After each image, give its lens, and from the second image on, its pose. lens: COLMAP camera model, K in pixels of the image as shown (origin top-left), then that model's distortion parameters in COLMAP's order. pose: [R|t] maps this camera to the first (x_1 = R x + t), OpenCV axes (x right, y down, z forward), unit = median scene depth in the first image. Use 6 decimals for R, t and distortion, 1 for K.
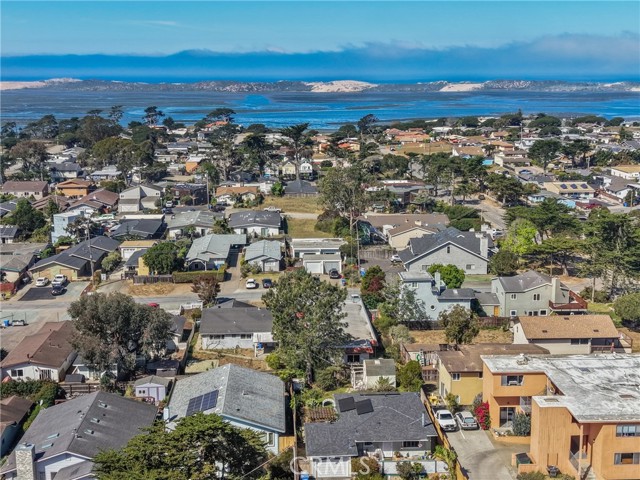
lens RADIAL K [[902.3, 0, 320.0], [0, 902.3, 240.0], [0, 0, 1]] dist [0.113076, -0.040434]
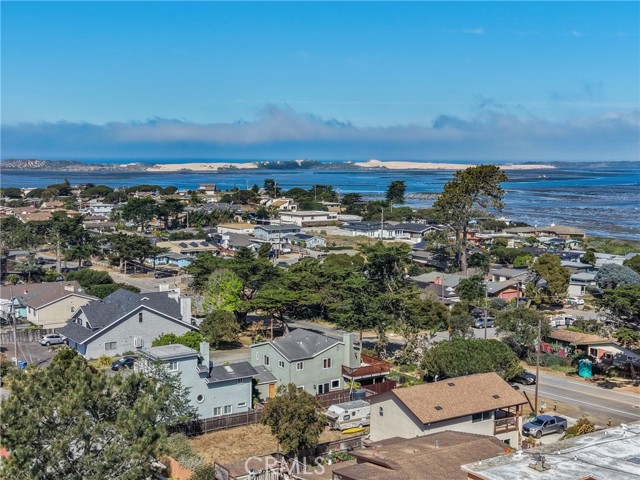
lens RADIAL K [[902.3, 0, 320.0], [0, 902.3, 240.0], [0, 0, 1]] dist [0.113076, -0.040434]
pose [[0.861695, -0.045249, 0.505405, -0.056799], [0.092166, 0.993405, -0.068199, 0.007361], [-0.498986, 0.105348, 0.860183, 0.190117]]
